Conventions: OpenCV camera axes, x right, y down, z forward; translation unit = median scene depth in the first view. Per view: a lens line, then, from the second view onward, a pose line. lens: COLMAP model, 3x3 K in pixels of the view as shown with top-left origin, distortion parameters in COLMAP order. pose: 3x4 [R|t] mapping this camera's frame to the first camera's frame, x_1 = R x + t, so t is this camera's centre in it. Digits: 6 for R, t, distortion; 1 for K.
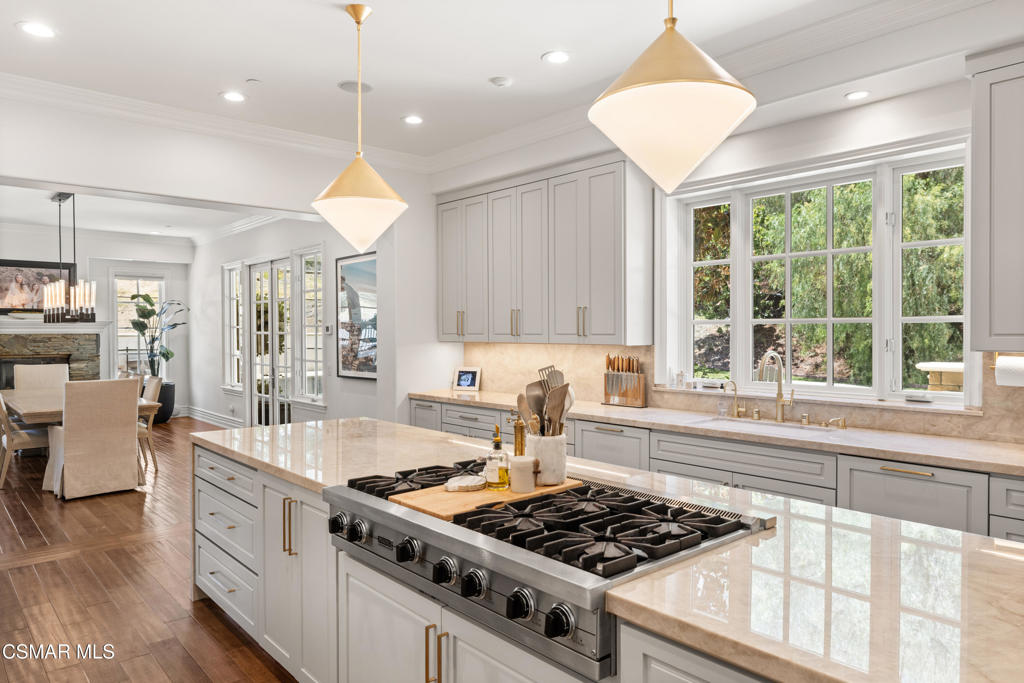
lens RADIAL K [[653.3, 0, 514.7], [0, 653.3, 342.5], [0, 0, 1]] dist [0.008913, 0.000687]
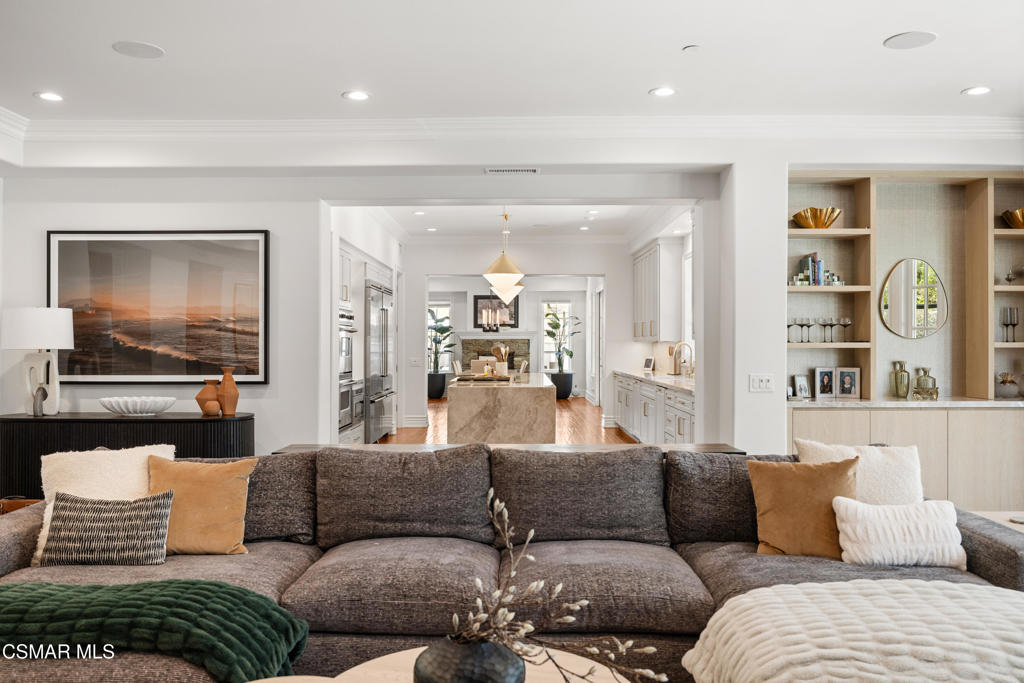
lens RADIAL K [[824.6, 0, 508.2], [0, 824.6, 345.1], [0, 0, 1]] dist [0.004041, 0.000116]
pose [[0.727410, -0.001366, -0.686202, 0.703247], [-0.006907, 0.999933, -0.009313, 0.019732], [0.686168, 0.011514, 0.727352, -0.485727]]
